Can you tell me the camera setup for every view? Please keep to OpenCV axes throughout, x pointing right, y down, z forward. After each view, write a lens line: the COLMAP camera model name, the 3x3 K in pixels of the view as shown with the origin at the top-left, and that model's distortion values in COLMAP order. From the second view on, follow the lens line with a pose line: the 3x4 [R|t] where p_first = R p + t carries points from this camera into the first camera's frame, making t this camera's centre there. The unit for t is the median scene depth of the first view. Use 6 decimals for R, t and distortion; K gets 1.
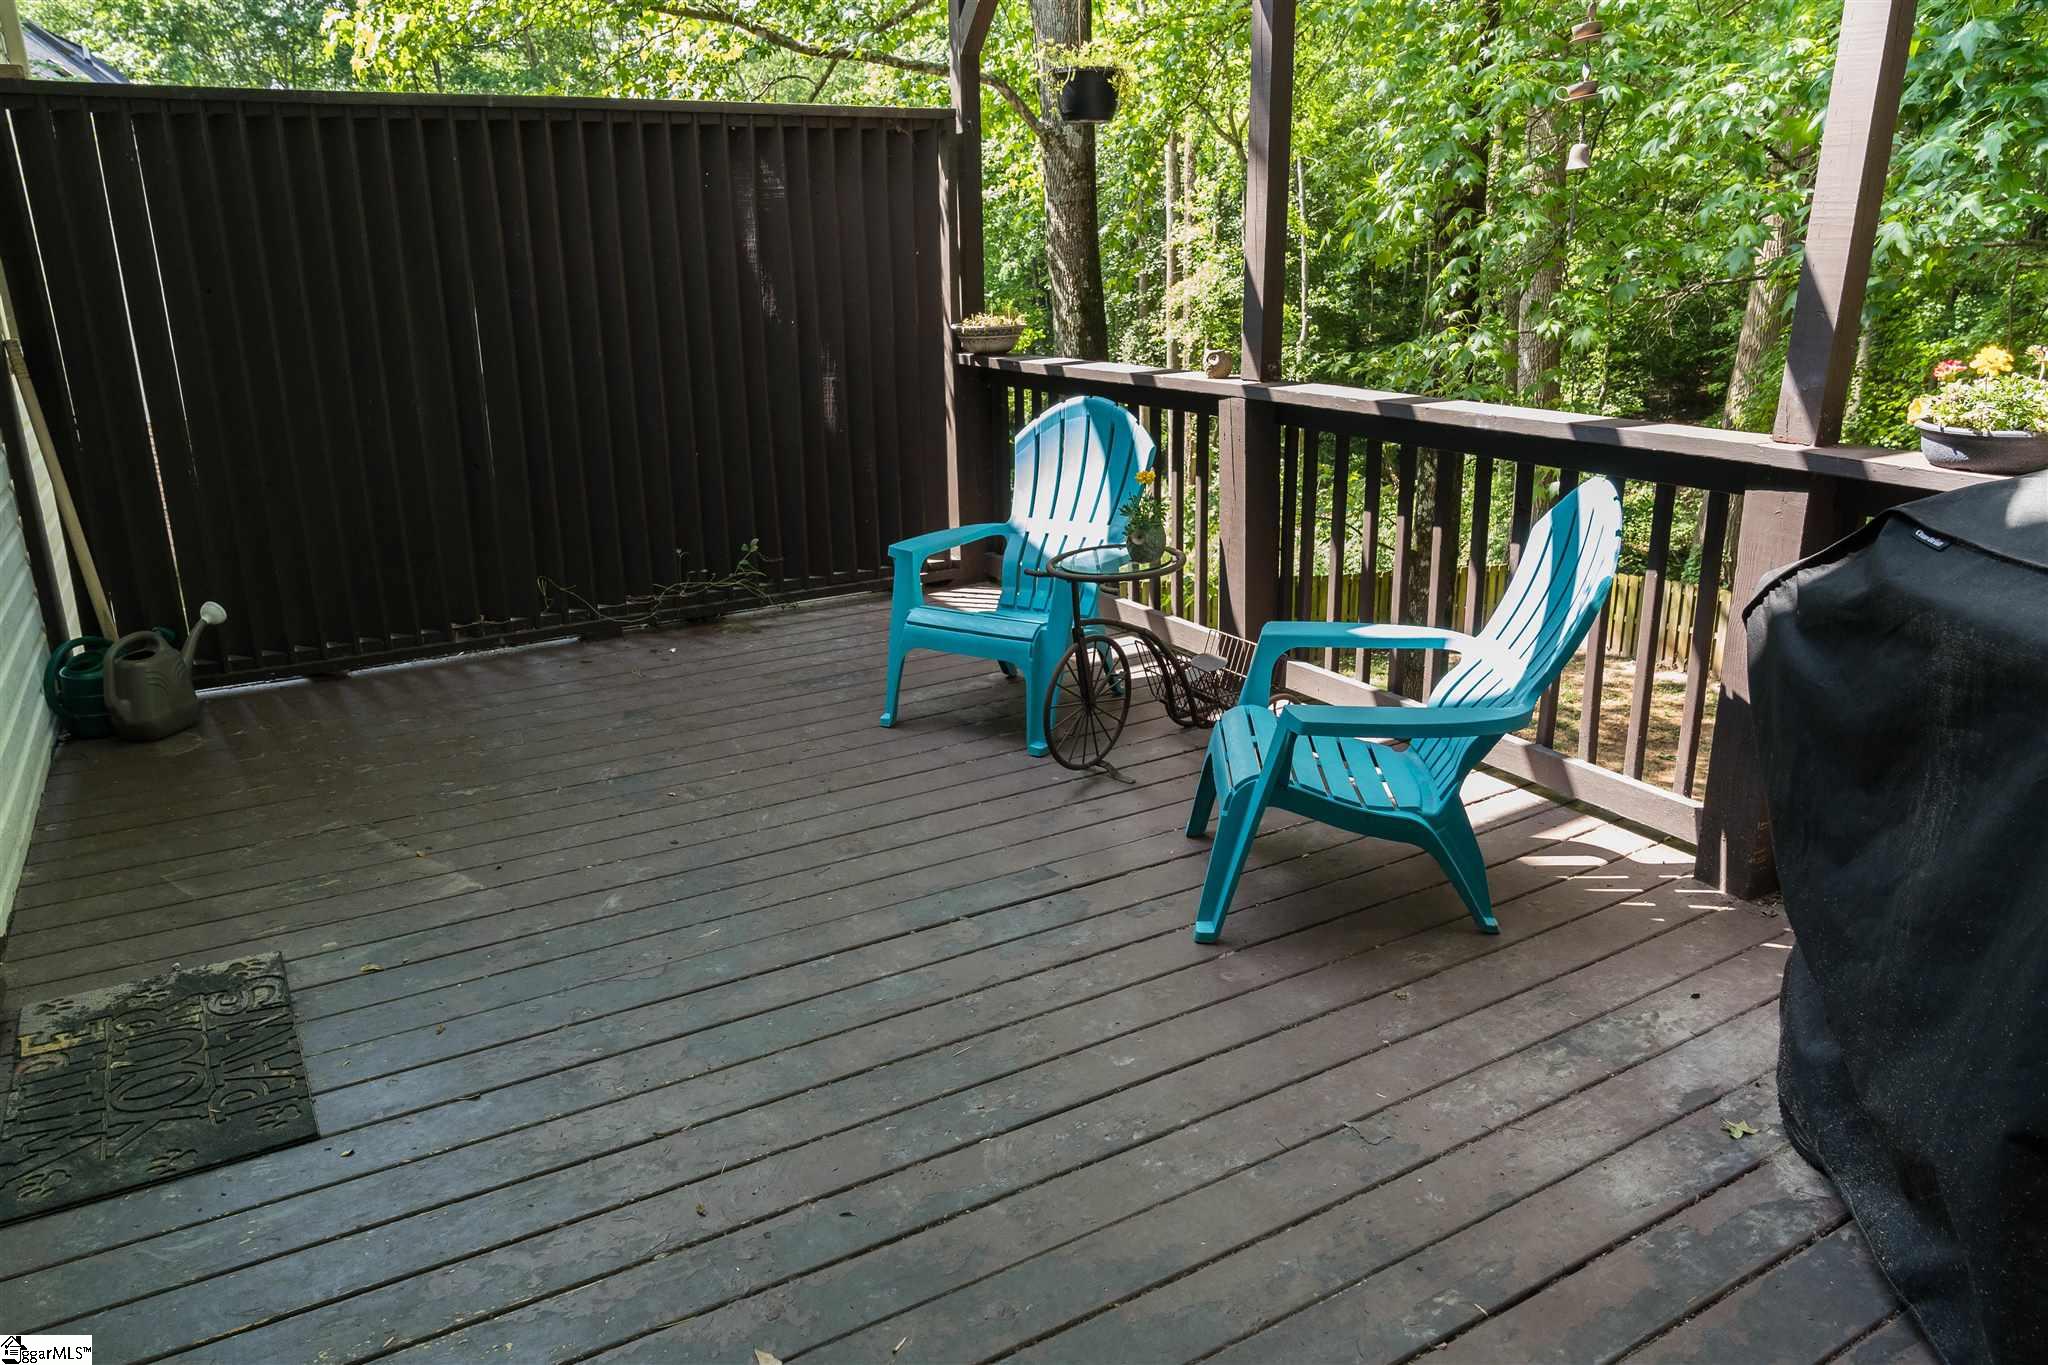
lens RADIAL K [[1400.5, 0, 1058.4], [0, 1400.5, 679.9], [0, 0, 1]] dist [-0.004920, -0.000880]
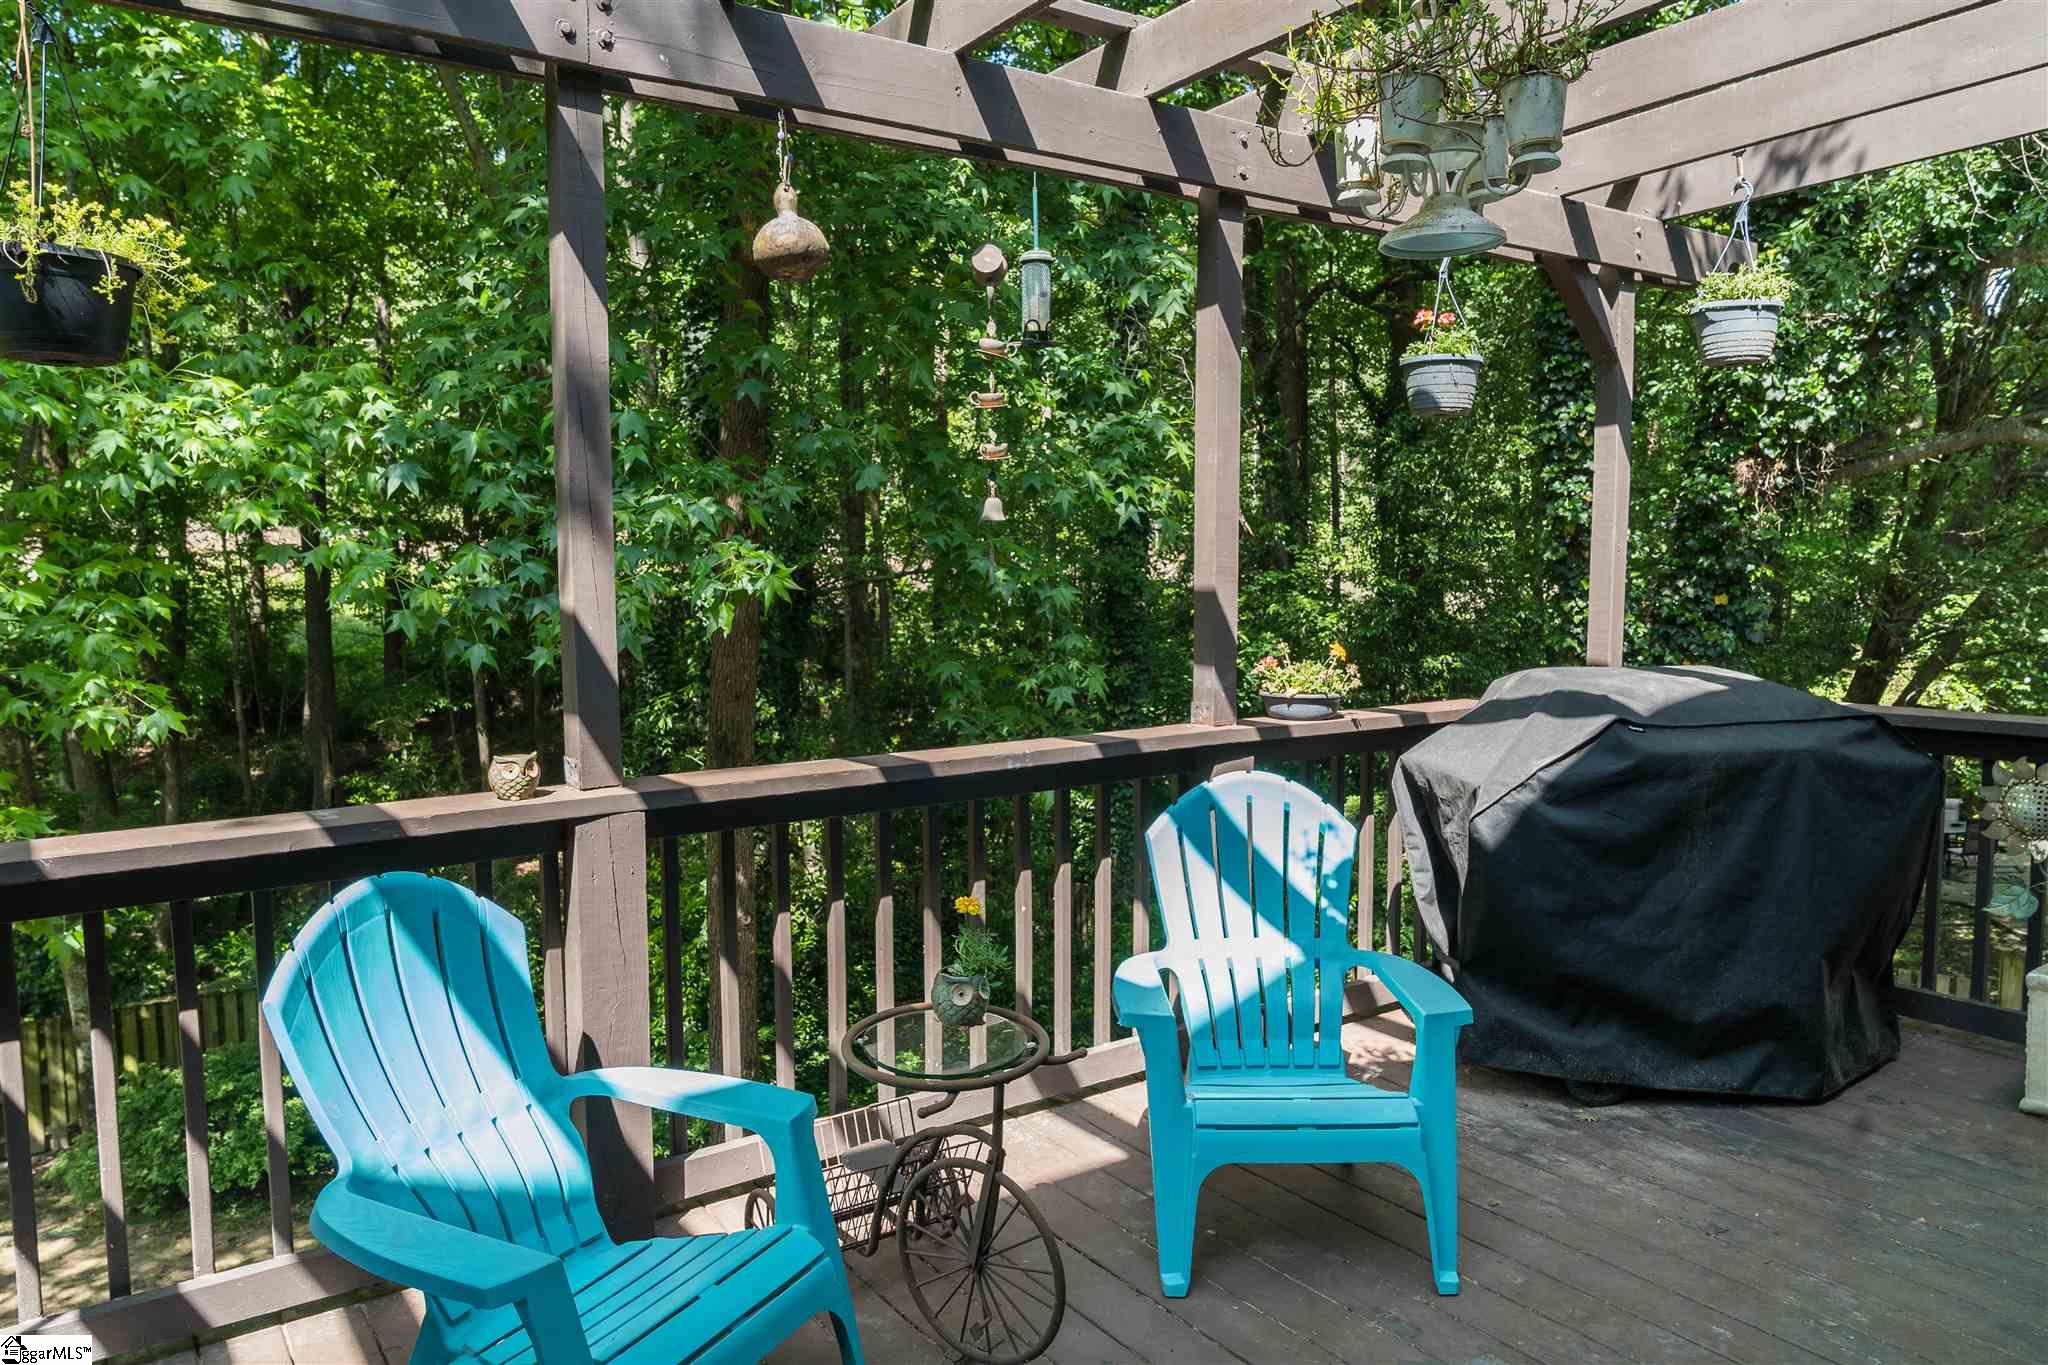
lens RADIAL K [[1400.5, 0, 1058.4], [0, 1400.5, 679.9], [0, 0, 1]] dist [-0.004920, -0.000880]
pose [[-0.068454, -0.081802, 0.994295, -0.715480], [0.301485, 0.948341, 0.098777, -0.345337], [-0.951011, 0.306527, -0.040255, 1.055576]]
